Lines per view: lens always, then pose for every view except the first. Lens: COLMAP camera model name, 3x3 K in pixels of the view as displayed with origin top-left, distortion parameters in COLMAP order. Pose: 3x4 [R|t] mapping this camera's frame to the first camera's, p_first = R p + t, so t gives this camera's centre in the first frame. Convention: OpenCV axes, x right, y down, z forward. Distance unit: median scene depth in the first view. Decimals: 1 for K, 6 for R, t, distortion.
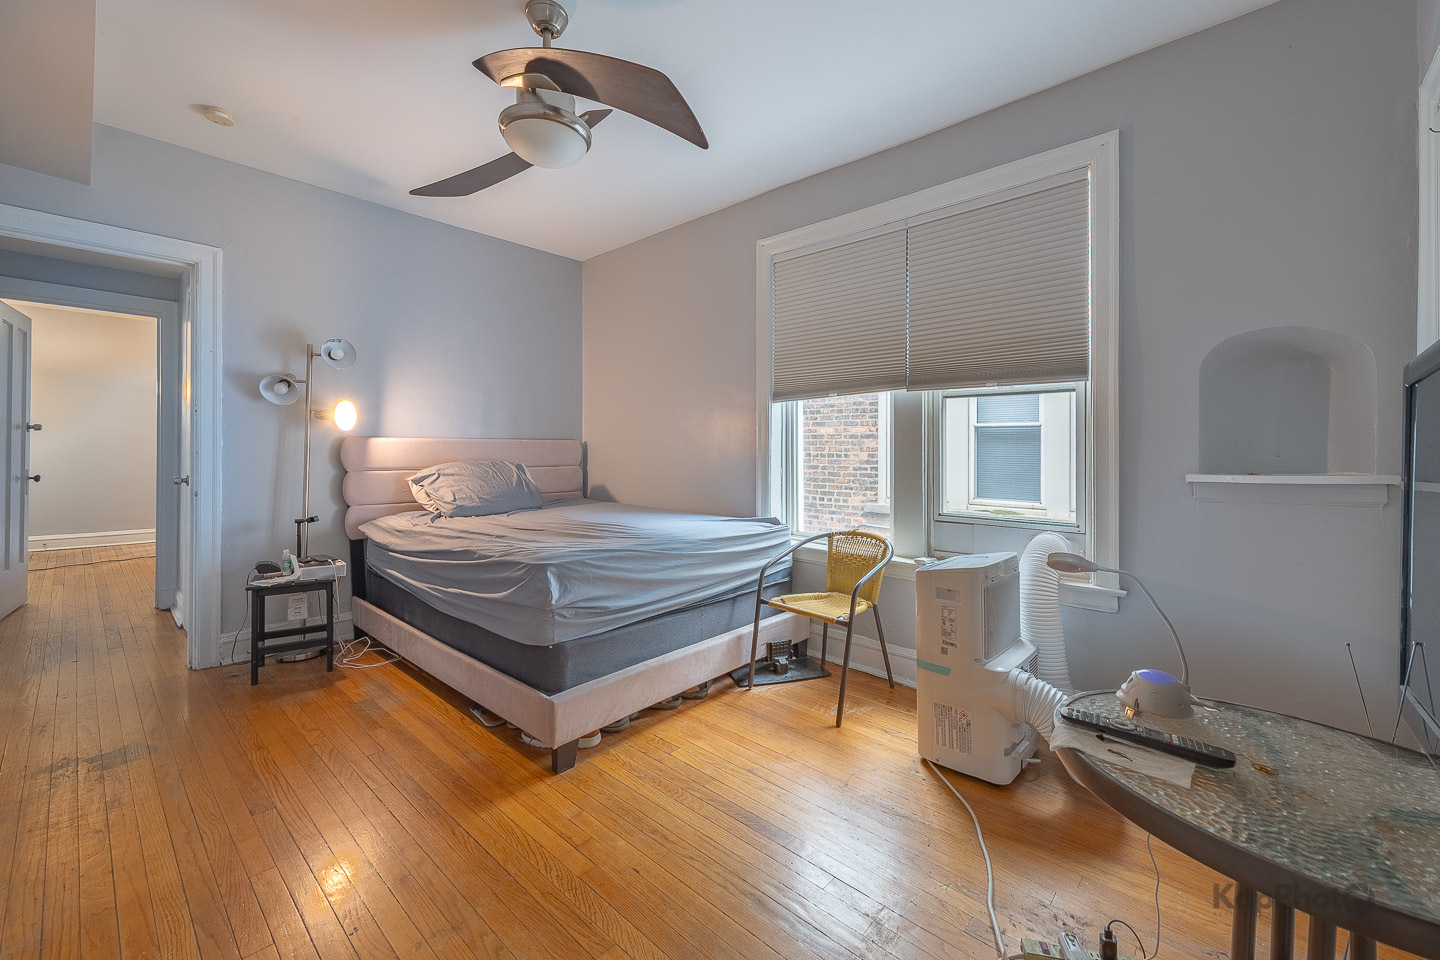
lens RADIAL K [[580.8, 0, 714.8], [0, 580.8, 455.9], [0, 0, 1]] dist [0.001456, -0.000486]
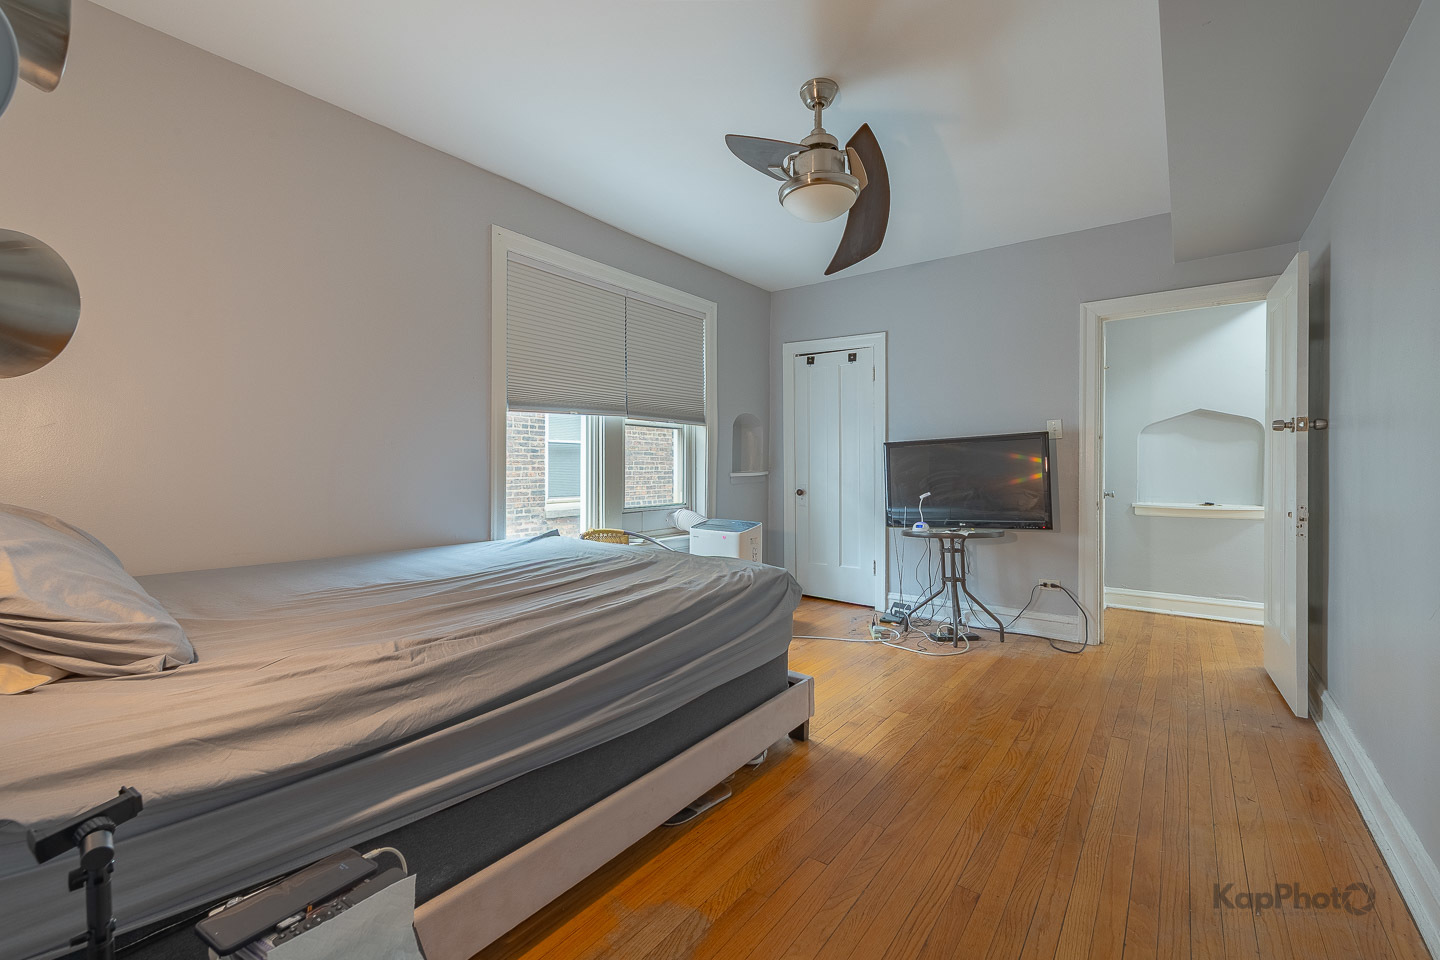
lens RADIAL K [[604.7, 0, 665.5], [0, 604.7, 462.4], [0, 0, 1]] dist [0.001131, 0.000317]
pose [[-0.040802, -0.002324, 0.999165, -1.101804], [-0.001023, 0.999997, 0.002284, -0.013033], [-0.999167, -0.000929, -0.040804, 0.992230]]
